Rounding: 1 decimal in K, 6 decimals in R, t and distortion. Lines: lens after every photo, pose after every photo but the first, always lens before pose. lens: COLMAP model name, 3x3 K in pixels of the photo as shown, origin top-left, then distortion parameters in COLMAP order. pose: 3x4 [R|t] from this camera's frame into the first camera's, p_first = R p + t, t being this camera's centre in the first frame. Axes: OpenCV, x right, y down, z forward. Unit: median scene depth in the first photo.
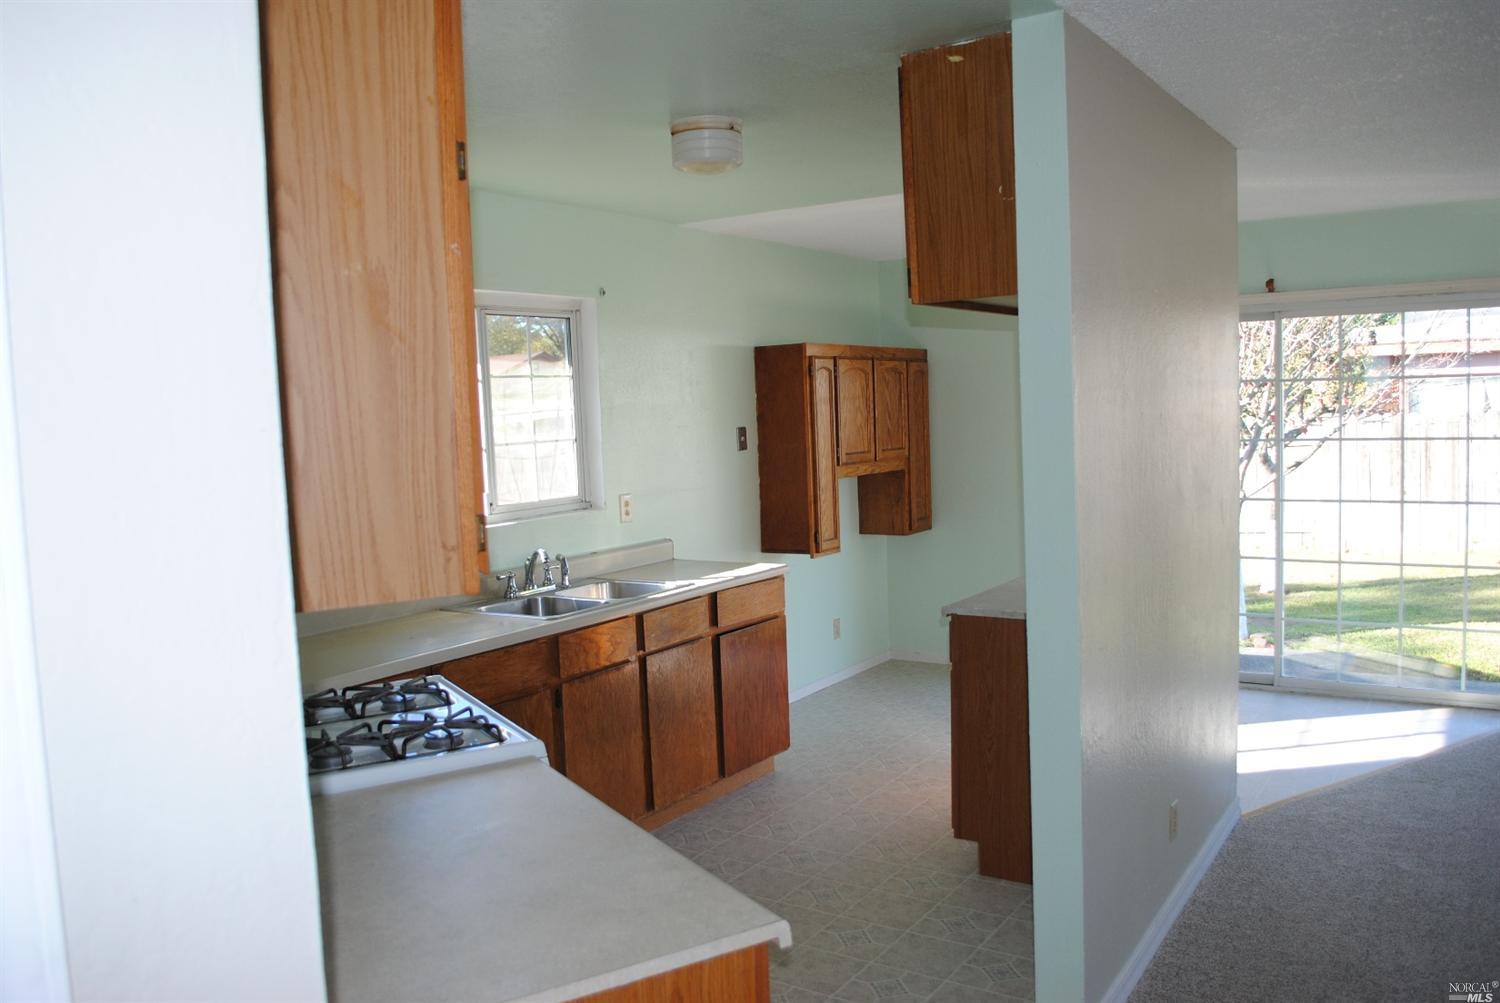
lens RADIAL K [[1206.2, 0, 750.0], [0, 1206.2, 501.5], [0, 0, 1]] dist [-0.079611, 0.014953]
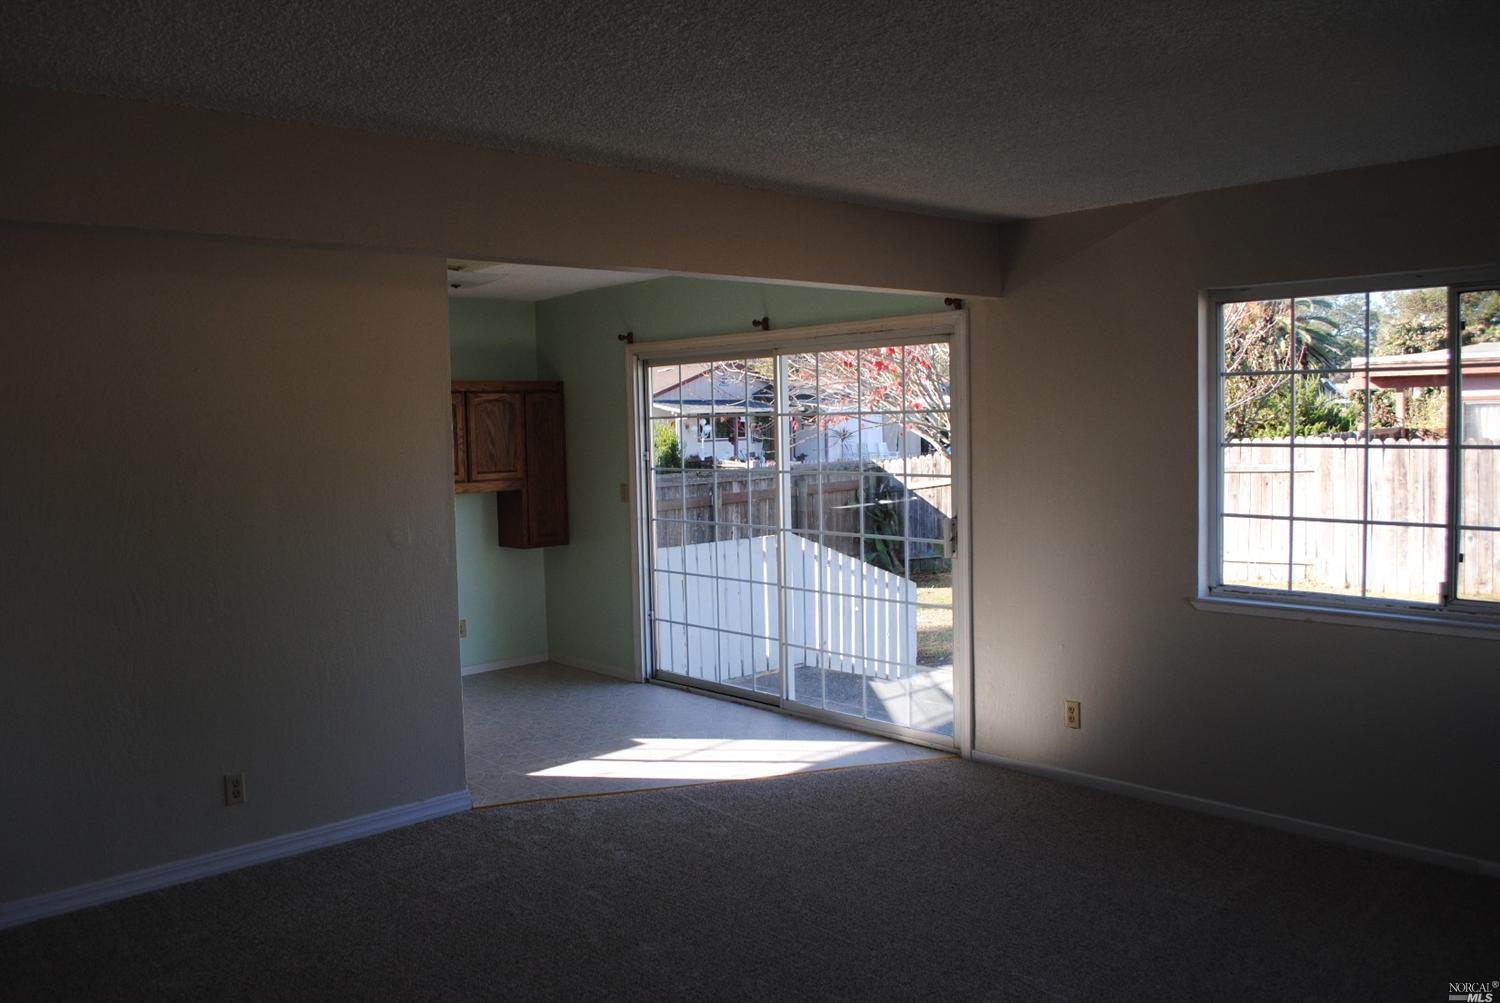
lens RADIAL K [[1206.2, 0, 750.0], [0, 1206.2, 501.5], [0, 0, 1]] dist [-0.079611, 0.014953]
pose [[0.964391, 0.028052, -0.262990, 0.641969], [-0.027917, 0.999601, 0.004251, -0.026745], [0.263004, 0.003242, 0.964789, -0.022218]]
